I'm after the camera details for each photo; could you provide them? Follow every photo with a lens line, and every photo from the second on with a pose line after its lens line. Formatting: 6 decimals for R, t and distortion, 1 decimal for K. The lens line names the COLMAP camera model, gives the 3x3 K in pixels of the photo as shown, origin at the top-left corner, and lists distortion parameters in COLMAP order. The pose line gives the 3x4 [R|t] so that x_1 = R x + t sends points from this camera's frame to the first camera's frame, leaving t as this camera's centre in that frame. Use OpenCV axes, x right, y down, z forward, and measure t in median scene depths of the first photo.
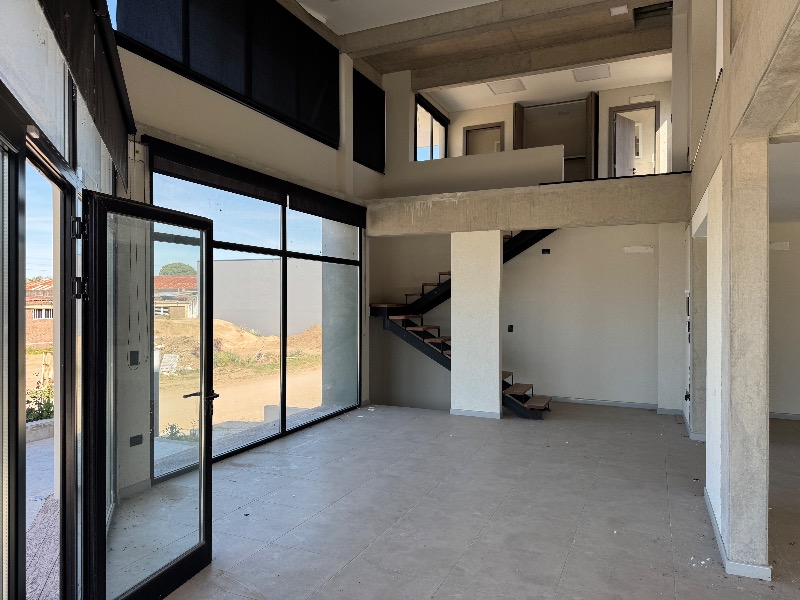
lens RADIAL K [[580.4, 0, 400.1], [0, 580.4, 304.4], [0, 0, 1]] dist [0.065843, -0.031408]
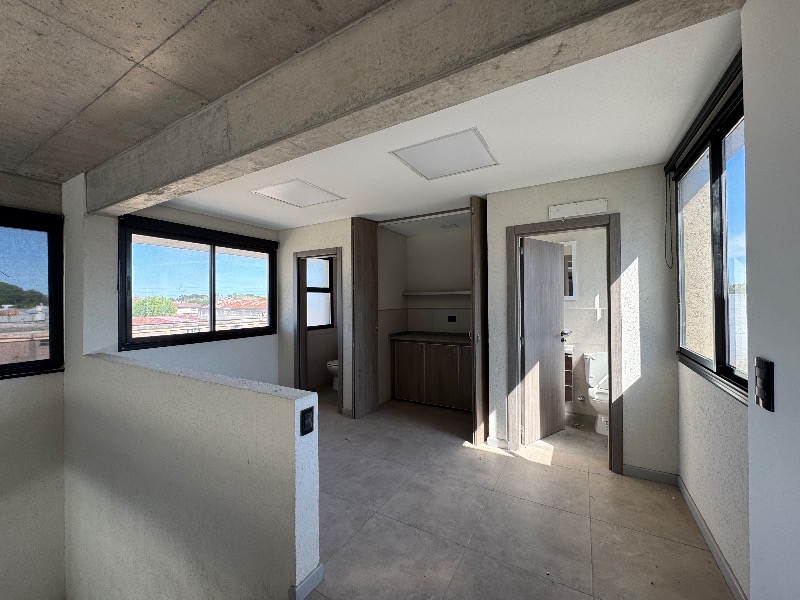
lens RADIAL K [[317.6, 0, 397.3], [0, 317.6, 299.5], [0, 0, 1]] dist [0.000799, 0.000024]
pose [[0.992752, -0.008151, -0.119908, 0.292385], [0.007037, 0.999928, -0.009710, -0.268870], [0.119979, 0.008796, 0.992738, 0.717791]]
